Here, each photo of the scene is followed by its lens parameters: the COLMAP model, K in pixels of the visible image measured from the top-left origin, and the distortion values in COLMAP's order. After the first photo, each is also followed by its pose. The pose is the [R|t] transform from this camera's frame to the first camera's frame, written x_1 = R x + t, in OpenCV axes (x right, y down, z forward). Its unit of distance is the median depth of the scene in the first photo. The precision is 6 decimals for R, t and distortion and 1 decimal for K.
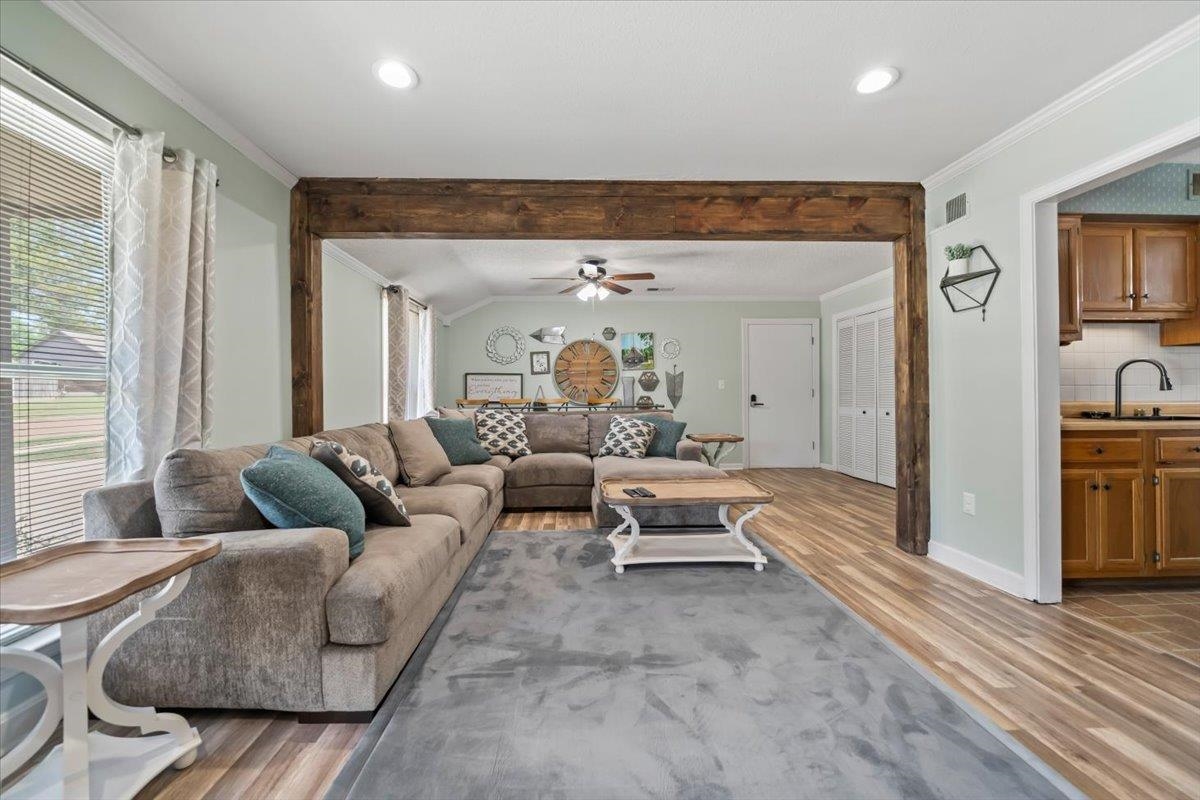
lens RADIAL K [[446.6, 0, 595.5], [0, 446.6, 389.8], [0, 0, 1]] dist [-0.002408, -0.000044]
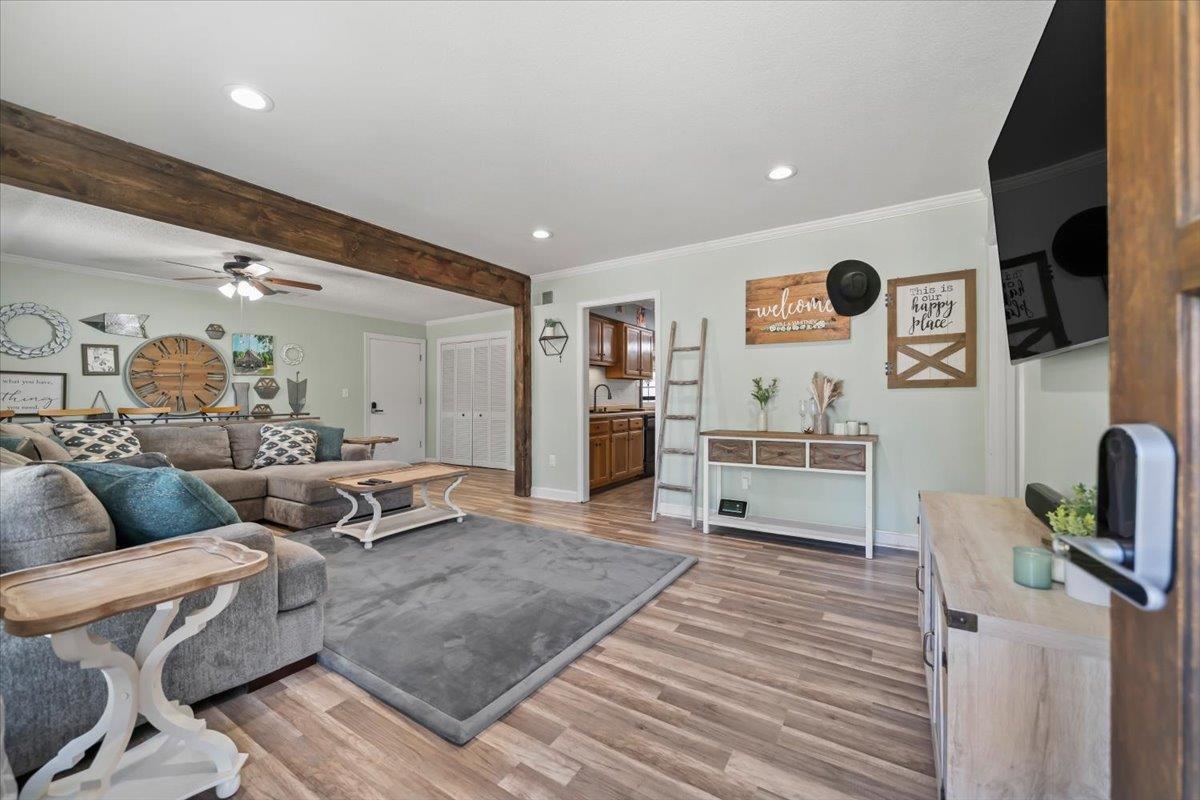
lens RADIAL K [[446.6, 0, 595.5], [0, 446.6, 389.8], [0, 0, 1]] dist [-0.002408, -0.000044]
pose [[0.568073, 0.019995, 0.822735, -0.515693], [-0.004130, 0.999761, -0.021445, 0.002669], [-0.822968, 0.008784, 0.568020, -0.168814]]
